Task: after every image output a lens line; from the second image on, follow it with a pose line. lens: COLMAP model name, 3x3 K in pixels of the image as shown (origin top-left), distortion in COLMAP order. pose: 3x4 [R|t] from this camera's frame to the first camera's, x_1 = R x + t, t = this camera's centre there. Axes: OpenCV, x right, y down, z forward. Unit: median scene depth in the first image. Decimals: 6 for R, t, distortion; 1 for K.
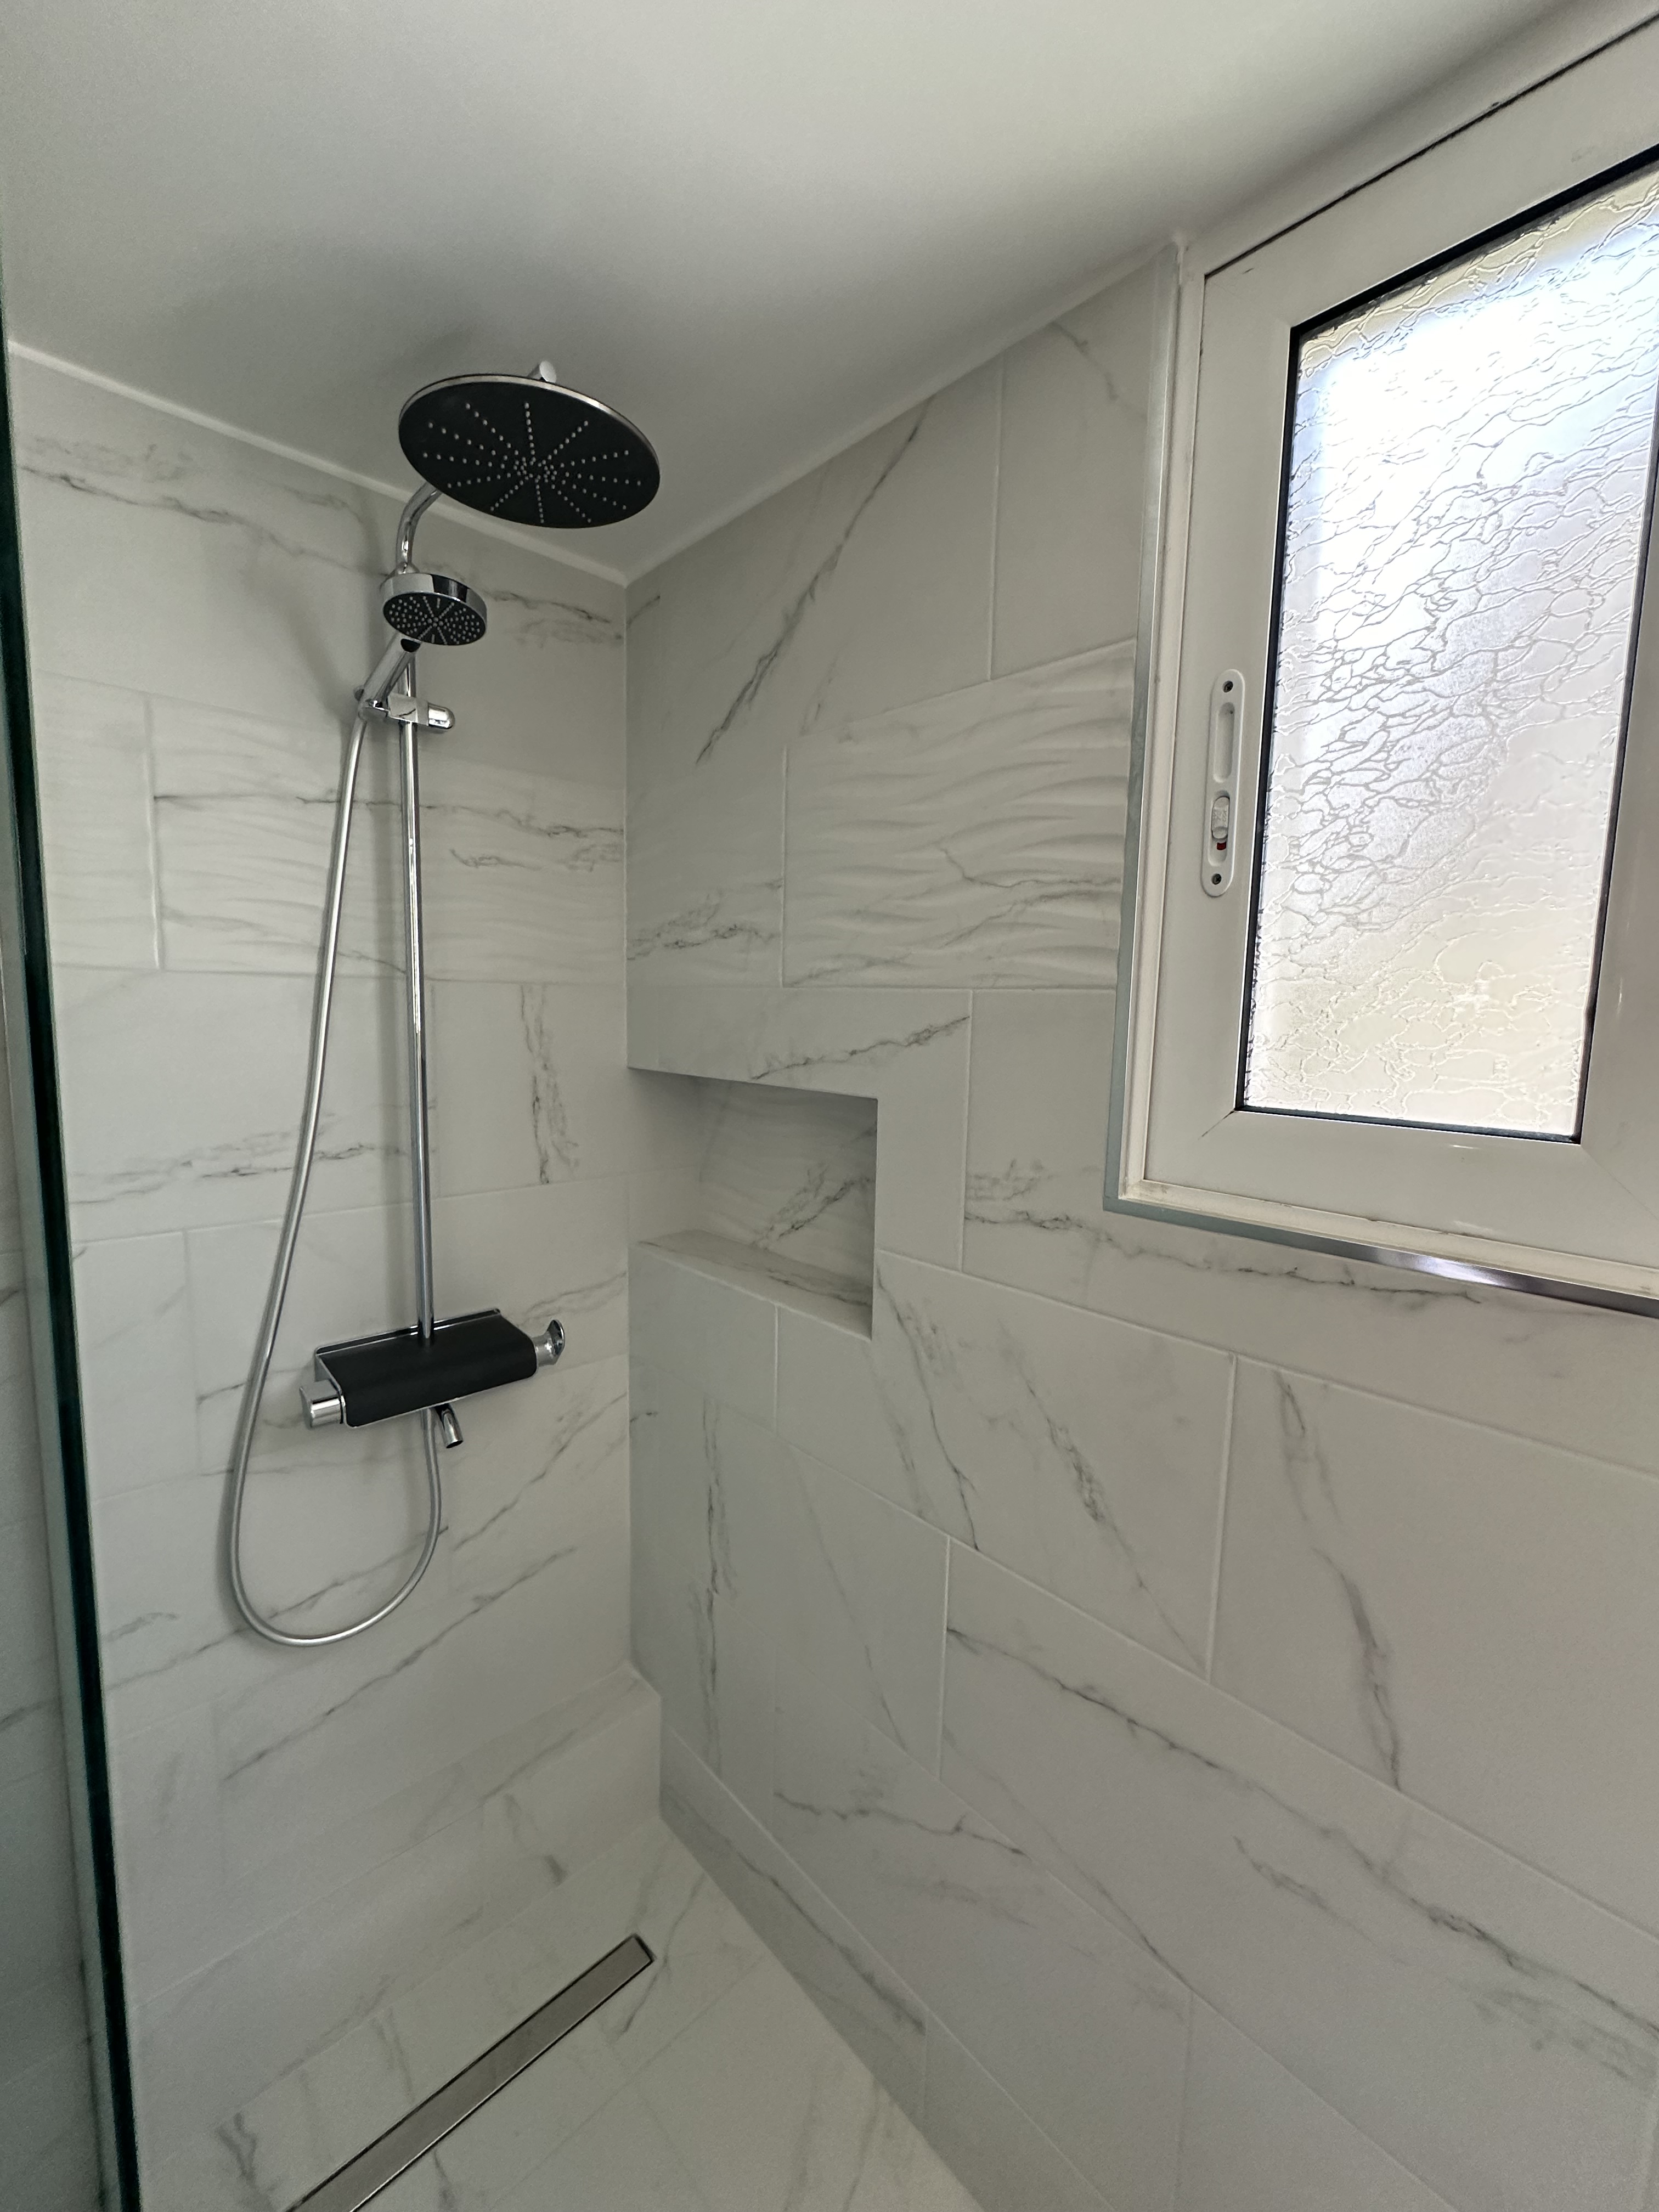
lens RADIAL K [[881.5, 0, 834.0], [0, 881.5, 1106.9], [0, 0, 1]] dist [-0.005257, 0.001205]
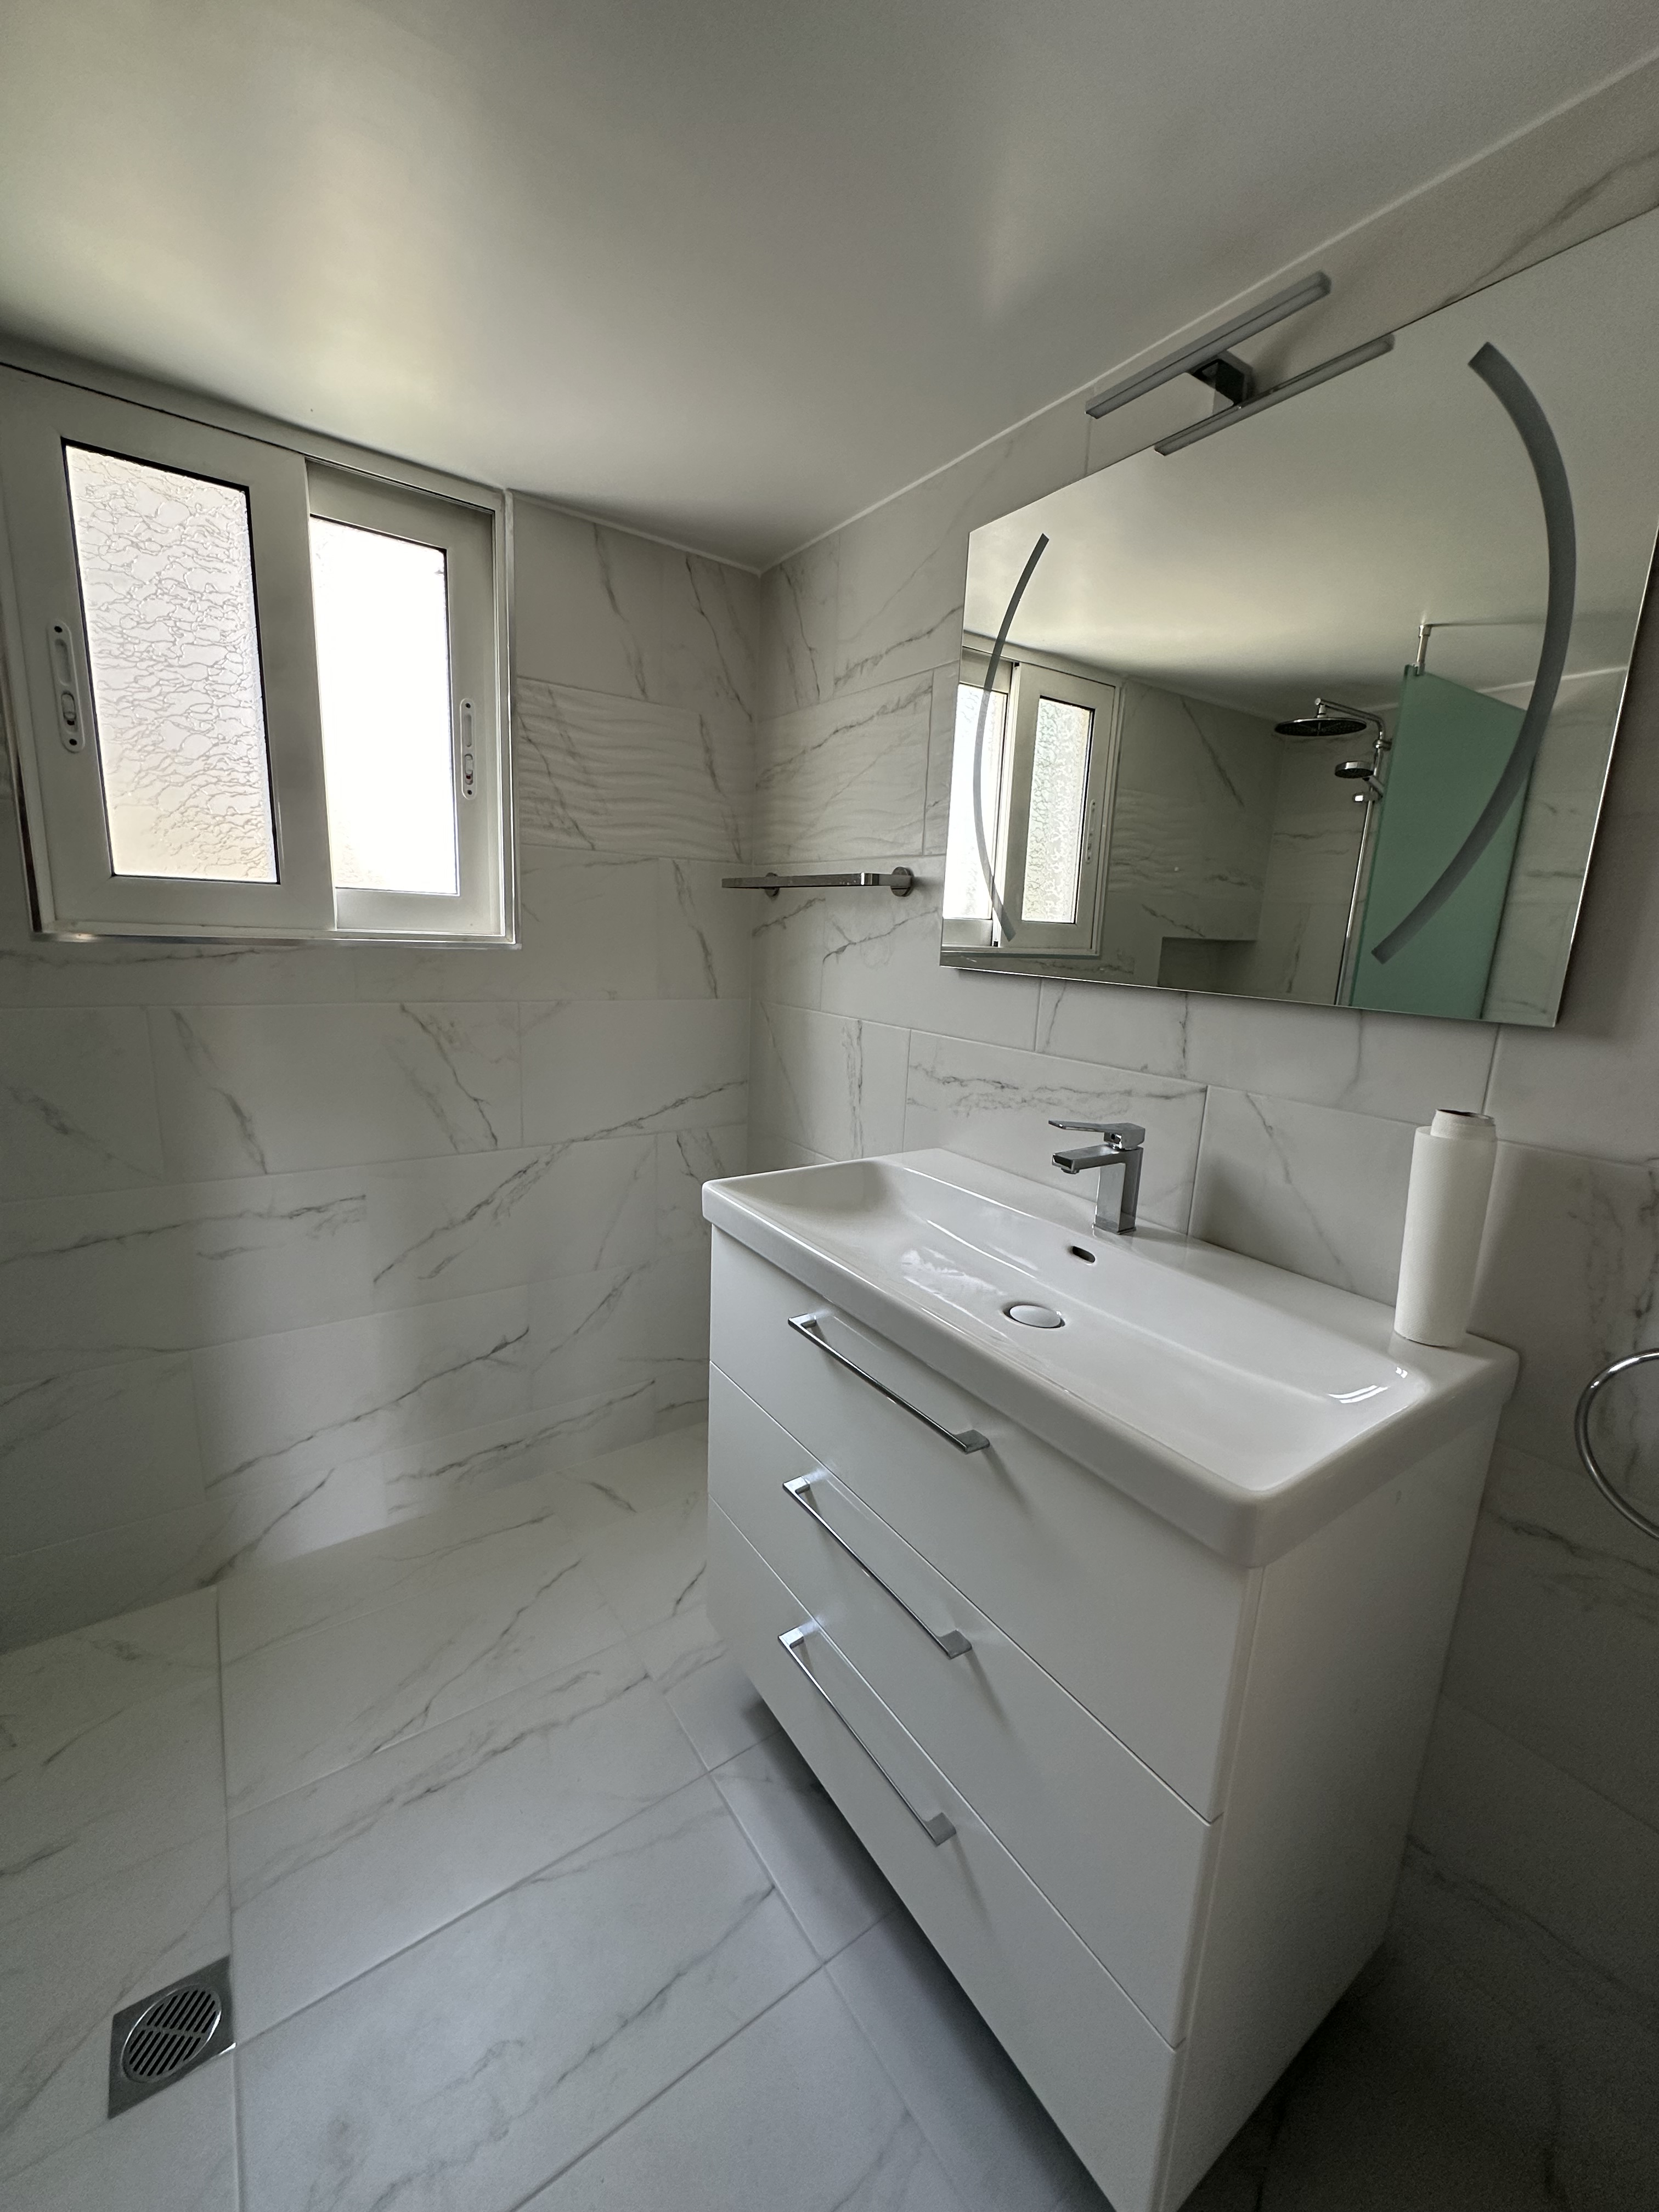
lens RADIAL K [[881.5, 0, 834.9], [0, 881.5, 1102.6], [0, 0, 1]] dist [-0.005257, 0.001205]
pose [[0.150757, -0.211475, 0.965687, -1.276235], [0.072435, 0.976588, 0.202554, 0.217827], [-0.985913, 0.039413, 0.162546, -0.828013]]
